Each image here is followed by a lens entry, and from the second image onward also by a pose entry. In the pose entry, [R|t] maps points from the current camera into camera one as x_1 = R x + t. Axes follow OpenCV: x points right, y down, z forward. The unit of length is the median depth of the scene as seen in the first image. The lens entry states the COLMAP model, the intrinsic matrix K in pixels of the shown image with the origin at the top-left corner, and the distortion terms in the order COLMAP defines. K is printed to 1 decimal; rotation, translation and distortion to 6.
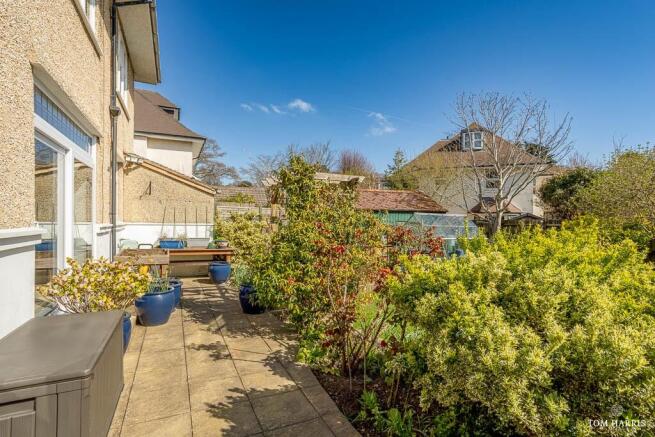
lens RADIAL K [[324.0, 0, 327.5], [0, 324.0, 218.5], [0, 0, 1]] dist [-0.047290, 0.033037]
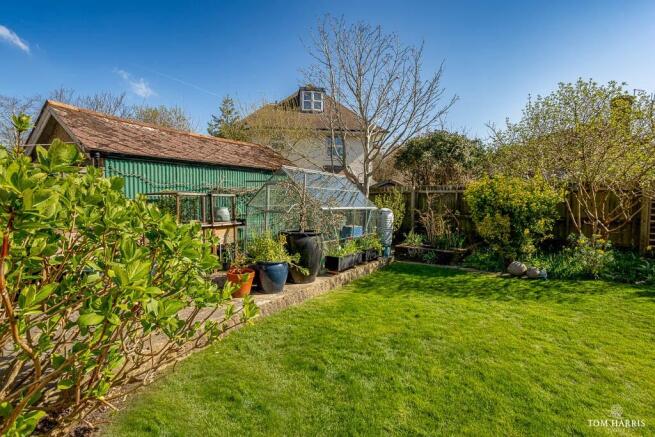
lens RADIAL K [[324.0, 0, 327.5], [0, 324.0, 218.5], [0, 0, 1]] dist [-0.047290, 0.033037]
pose [[0.847984, -0.031941, 0.529058, 0.015088], [-0.001790, 0.998004, 0.063123, 0.020928], [-0.530018, -0.054475, 0.846235, 0.233644]]
